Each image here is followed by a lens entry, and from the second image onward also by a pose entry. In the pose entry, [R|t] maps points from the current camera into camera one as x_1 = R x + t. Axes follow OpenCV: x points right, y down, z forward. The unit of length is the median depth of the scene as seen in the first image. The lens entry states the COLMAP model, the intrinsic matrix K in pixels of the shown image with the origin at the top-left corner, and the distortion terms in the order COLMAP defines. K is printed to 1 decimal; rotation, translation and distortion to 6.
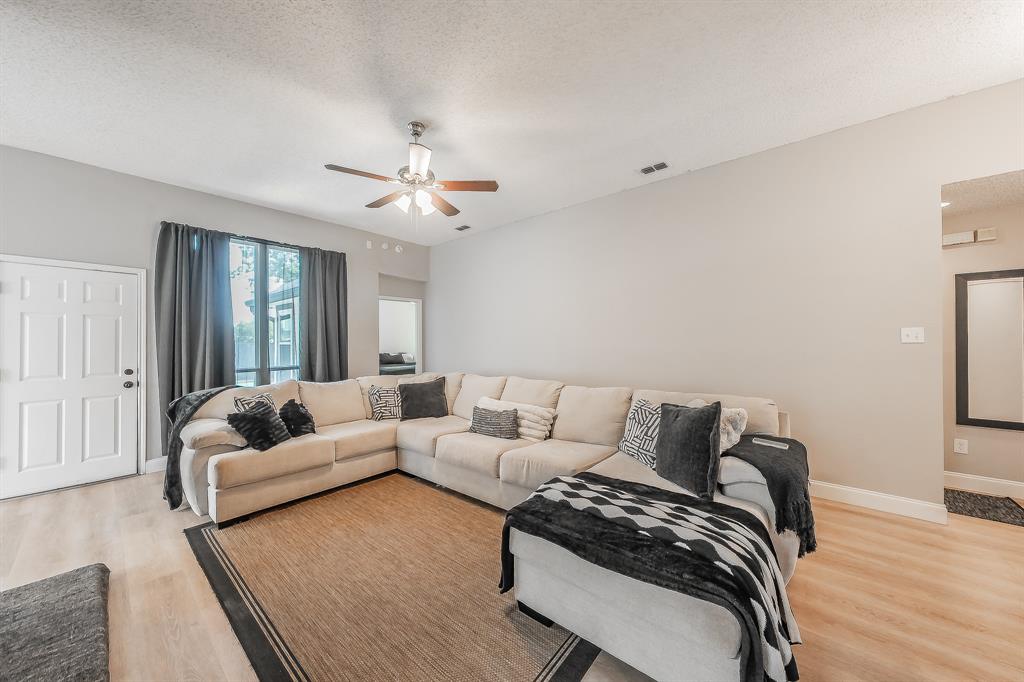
lens RADIAL K [[355.6, 0, 512.0], [0, 355.6, 341.0], [0, 0, 1]] dist [0.000676, 0.000092]
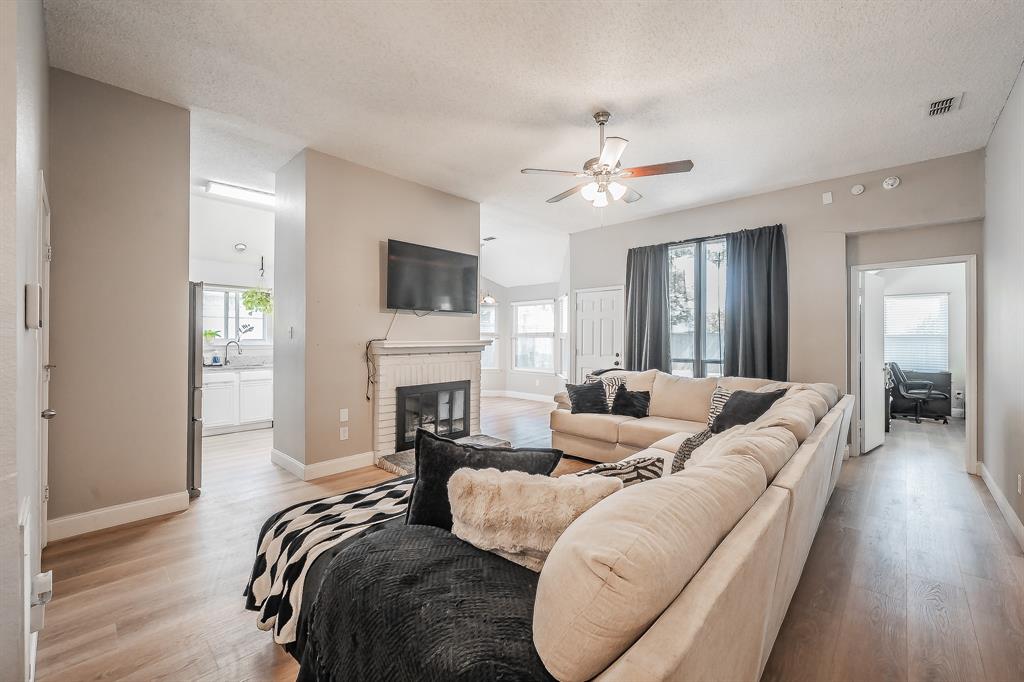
lens RADIAL K [[419.8, 0, 513.6], [0, 419.8, 335.3], [0, 0, 1]] dist [-0.000162, -0.000001]
pose [[-0.049479, -0.001949, -0.998773, 0.585382], [-0.001359, 0.999997, -0.001884, 0.006095], [0.998774, 0.001264, -0.049481, 0.527834]]
